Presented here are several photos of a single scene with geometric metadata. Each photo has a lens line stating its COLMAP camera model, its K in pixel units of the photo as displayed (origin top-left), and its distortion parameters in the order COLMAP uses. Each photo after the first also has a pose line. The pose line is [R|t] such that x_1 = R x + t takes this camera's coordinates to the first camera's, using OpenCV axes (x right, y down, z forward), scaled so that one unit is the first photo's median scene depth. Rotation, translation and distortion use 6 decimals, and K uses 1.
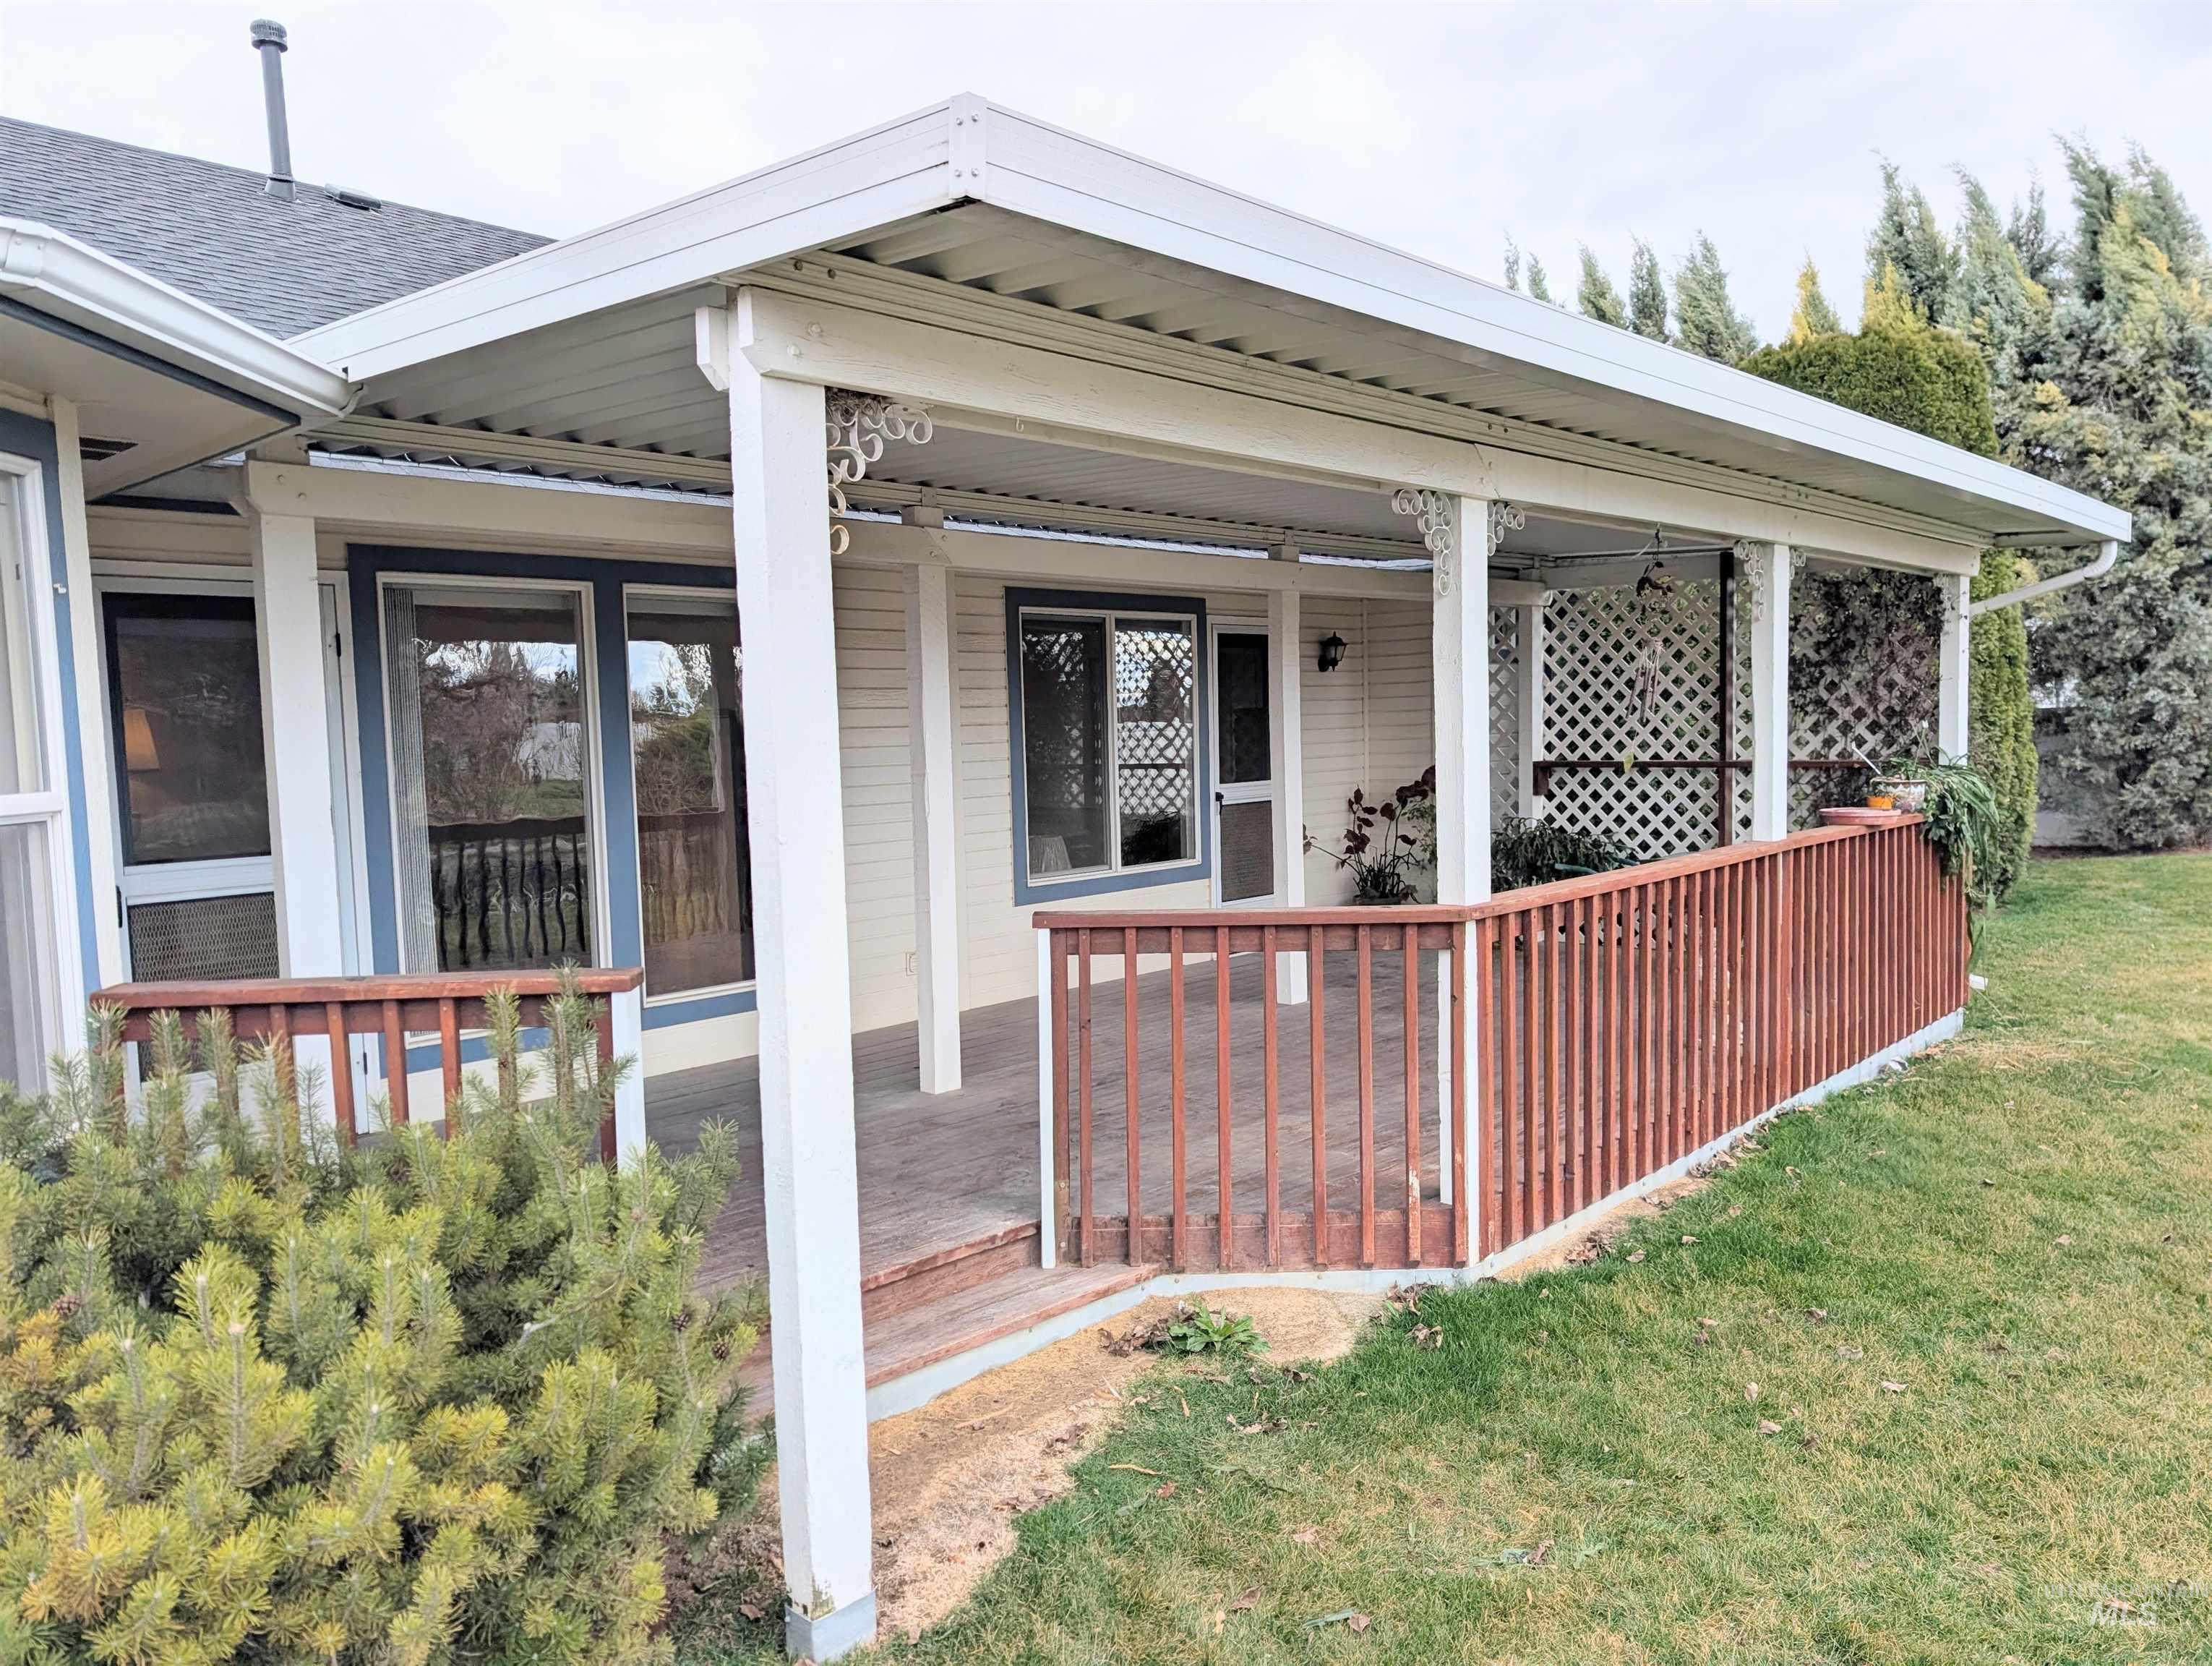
lens RADIAL K [[1494.1, 0, 1094.1], [0, 1494.1, 845.3], [0, 0, 1]] dist [0.004537, -0.004100]
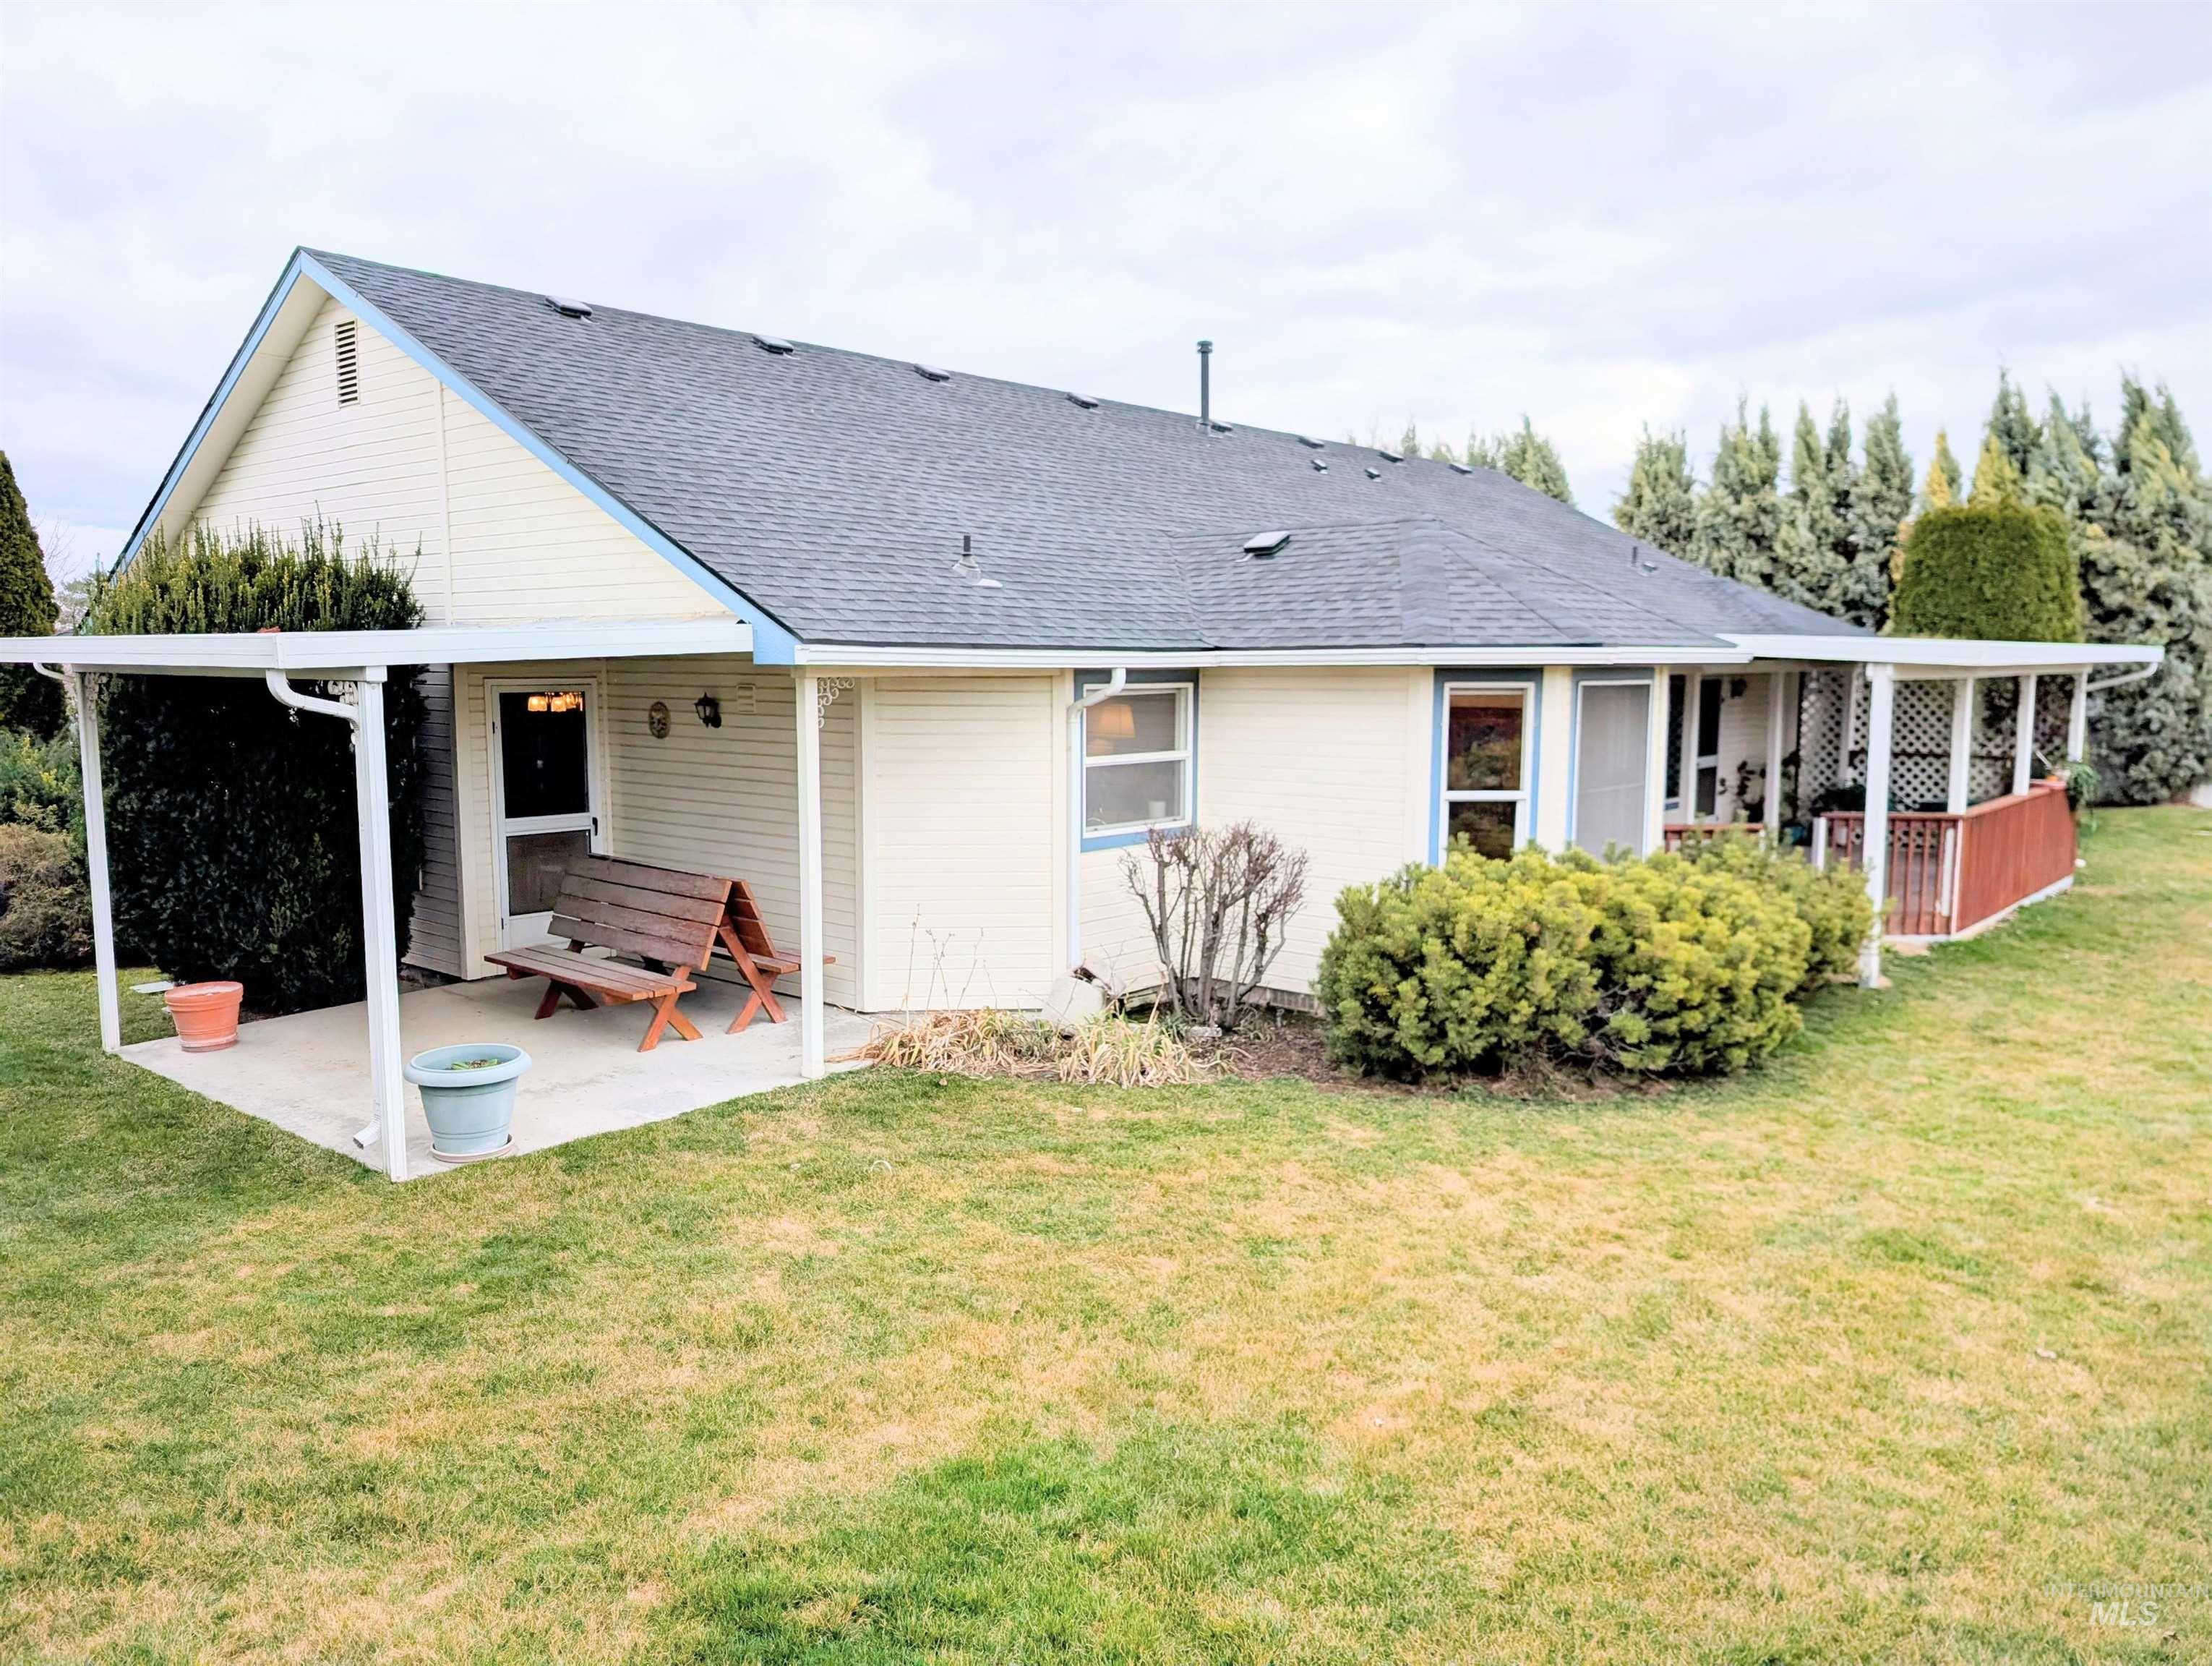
lens RADIAL K [[1577.6, 0, 1117.9], [0, 1577.6, 828.9], [0, 0, 1]] dist [0.011849, -0.002911]
pose [[0.997557, 0.021067, 0.066599, -0.579327], [-0.022945, 0.999357, 0.027559, 0.008171], [-0.065976, -0.029019, 0.997399, -0.722944]]
